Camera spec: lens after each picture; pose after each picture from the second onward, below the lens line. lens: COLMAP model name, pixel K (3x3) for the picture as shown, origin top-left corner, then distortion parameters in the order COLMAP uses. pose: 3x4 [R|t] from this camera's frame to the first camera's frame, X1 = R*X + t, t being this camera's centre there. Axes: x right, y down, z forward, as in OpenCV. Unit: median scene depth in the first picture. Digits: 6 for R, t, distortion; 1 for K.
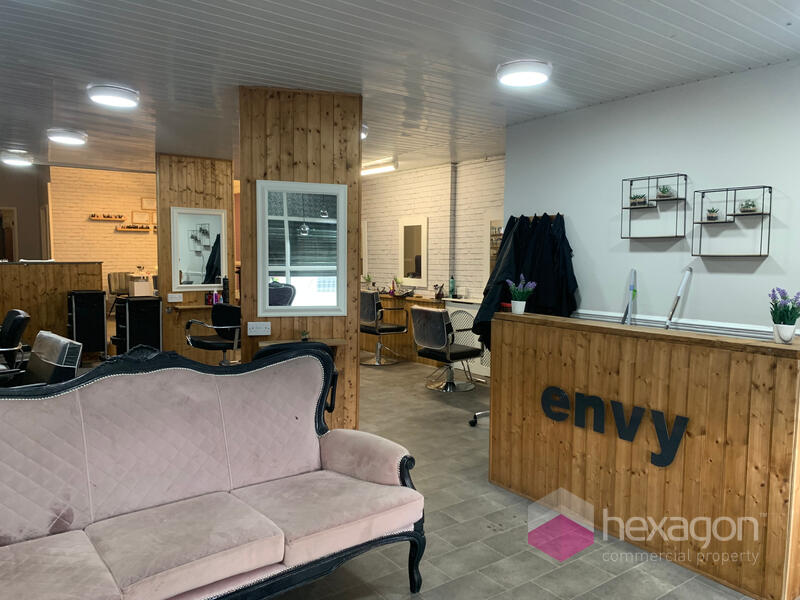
lens RADIAL K [[612.0, 0, 399.2], [0, 612.0, 303.9], [0, 0, 1]] dist [0.002804, 0.000092]
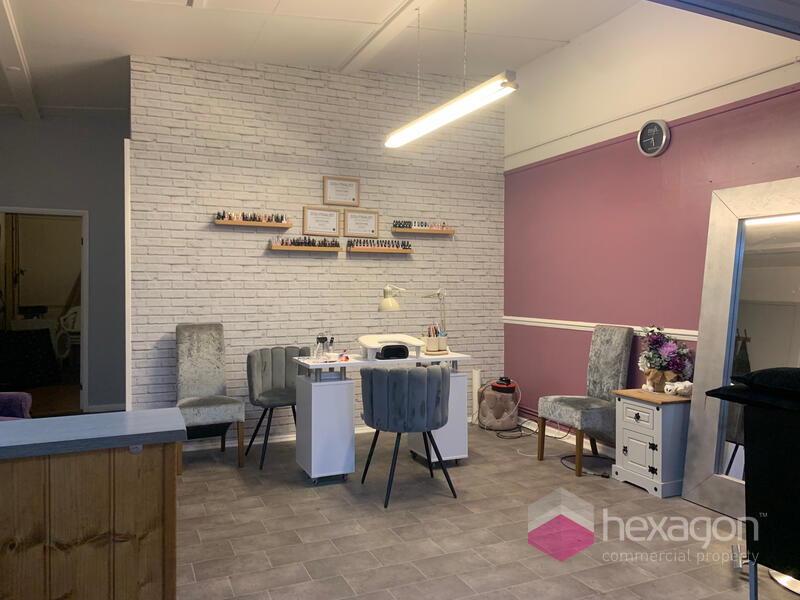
lens RADIAL K [[612.0, 0, 399.8], [0, 612.0, 296.8], [0, 0, 1]] dist [0.002804, 0.000092]
pose [[0.977522, 0.001800, -0.210824, -0.280430], [-0.016213, 0.997644, -0.066656, -0.059726], [0.210208, 0.068576, 0.975249, 0.599169]]
